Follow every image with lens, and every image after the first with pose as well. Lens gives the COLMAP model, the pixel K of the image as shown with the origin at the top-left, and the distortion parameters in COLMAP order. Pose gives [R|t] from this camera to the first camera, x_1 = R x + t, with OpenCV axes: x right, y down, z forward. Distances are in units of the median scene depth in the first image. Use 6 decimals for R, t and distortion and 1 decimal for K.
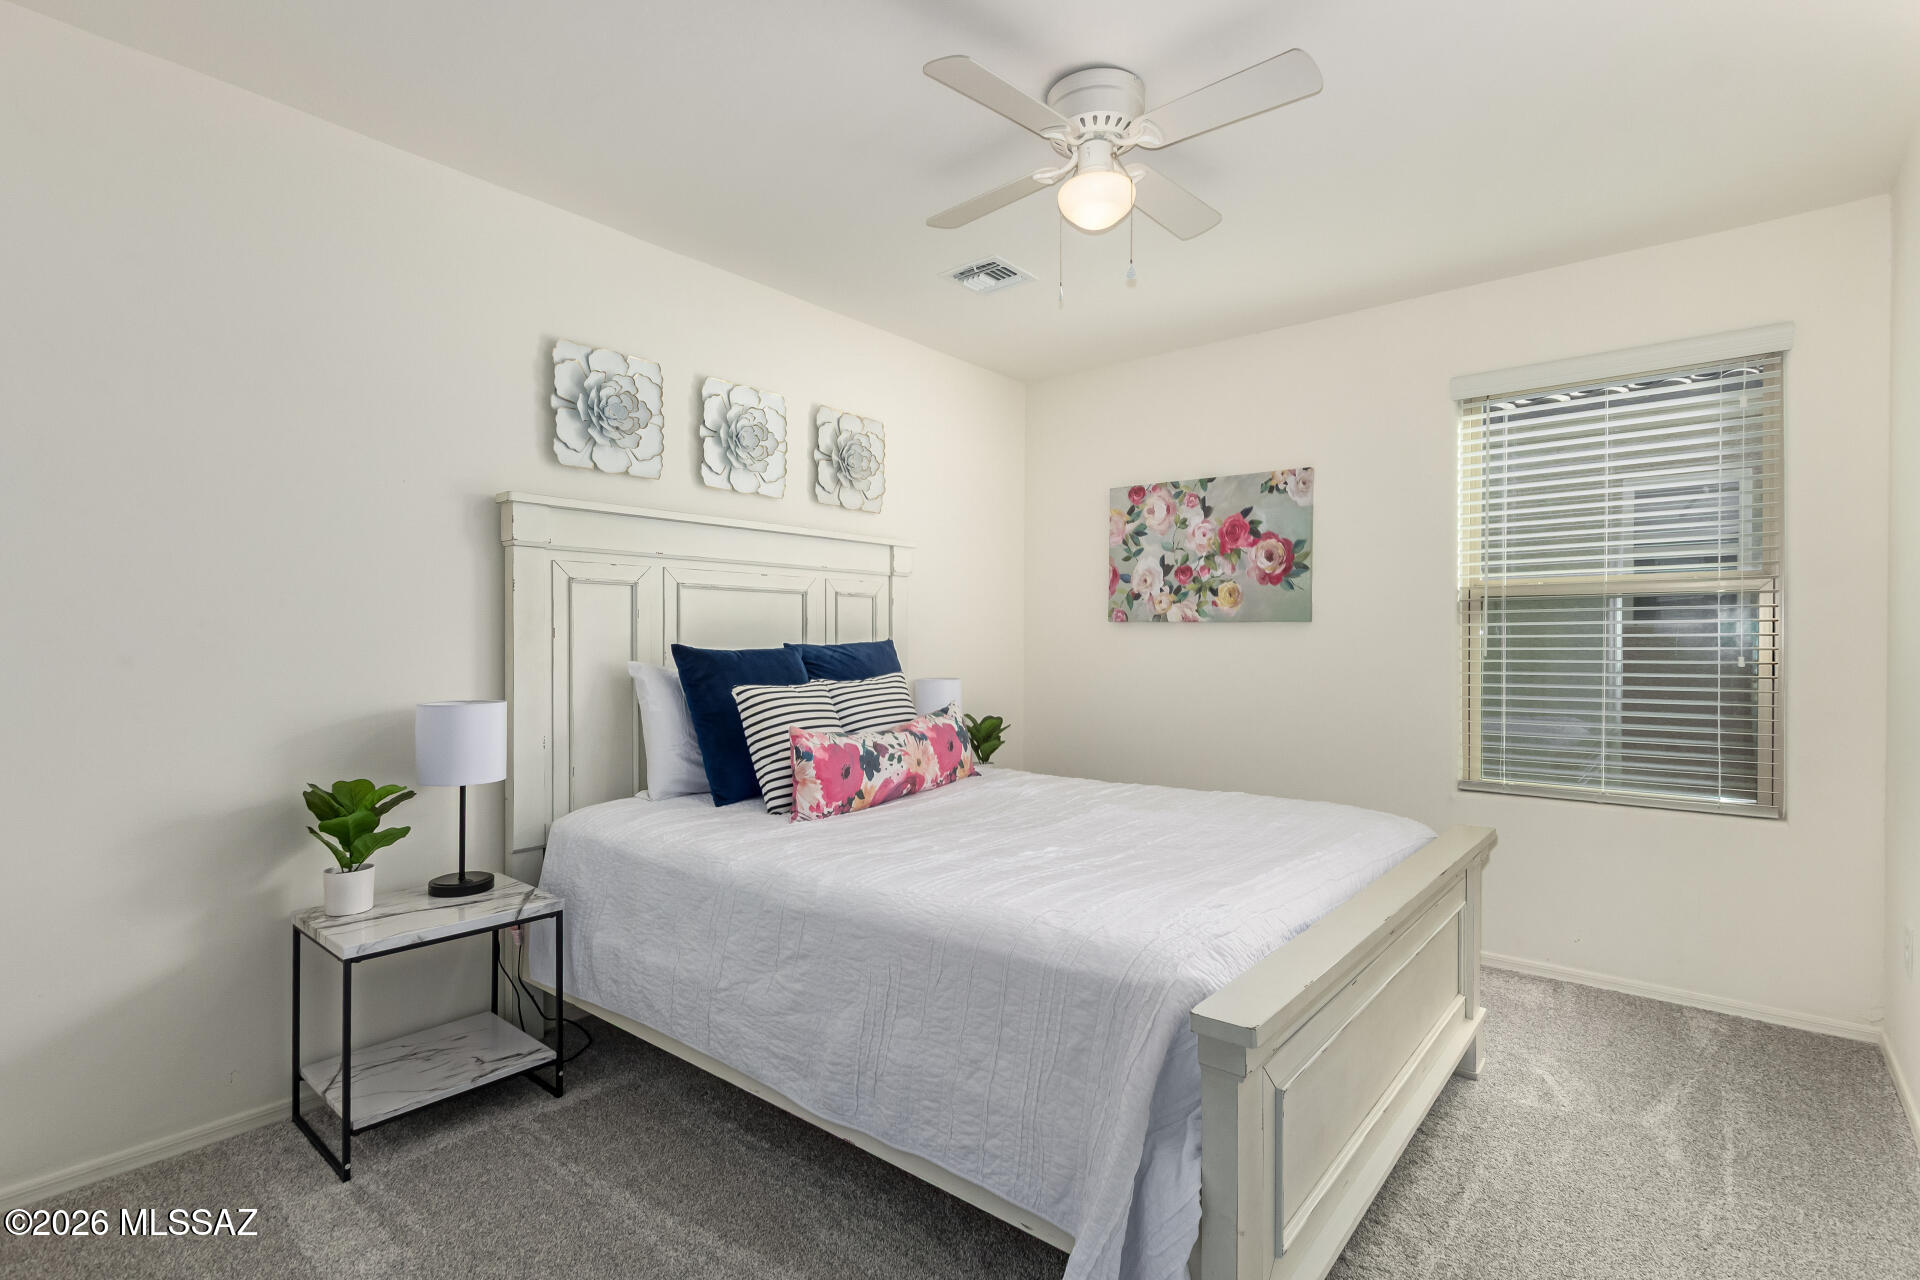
lens RADIAL K [[906.2, 0, 973.3], [0, 906.2, 645.1], [0, 0, 1]] dist [0.007323, -0.001693]
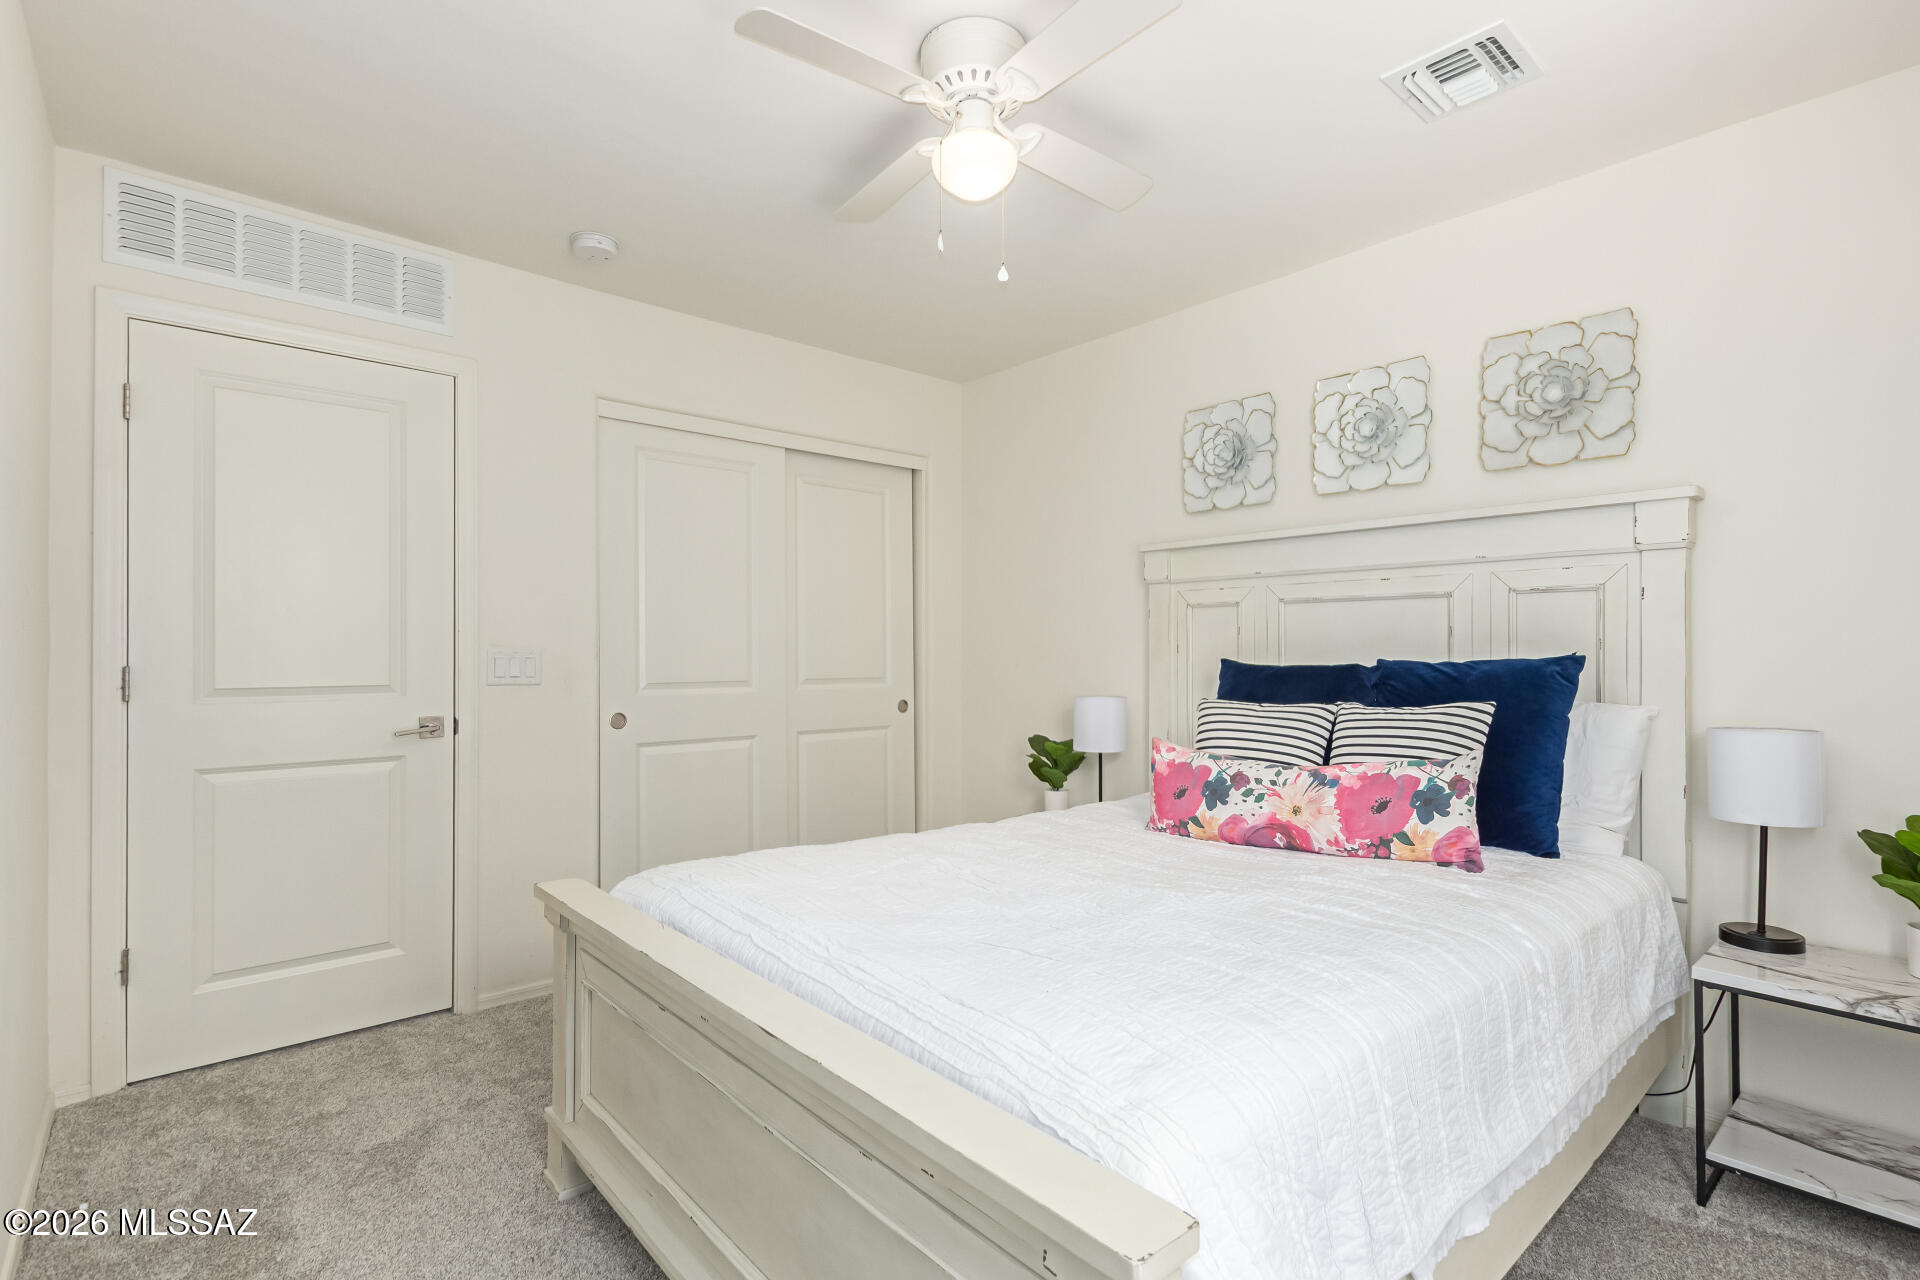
lens RADIAL K [[906.2, 0, 973.3], [0, 906.2, 645.1], [0, 0, 1]] dist [0.007323, -0.001693]
pose [[-0.152538, -0.005519, -0.988282, 0.775290], [-0.001590, 0.999984, -0.005339, -0.010711], [0.988296, 0.000757, -0.152545, 0.849365]]
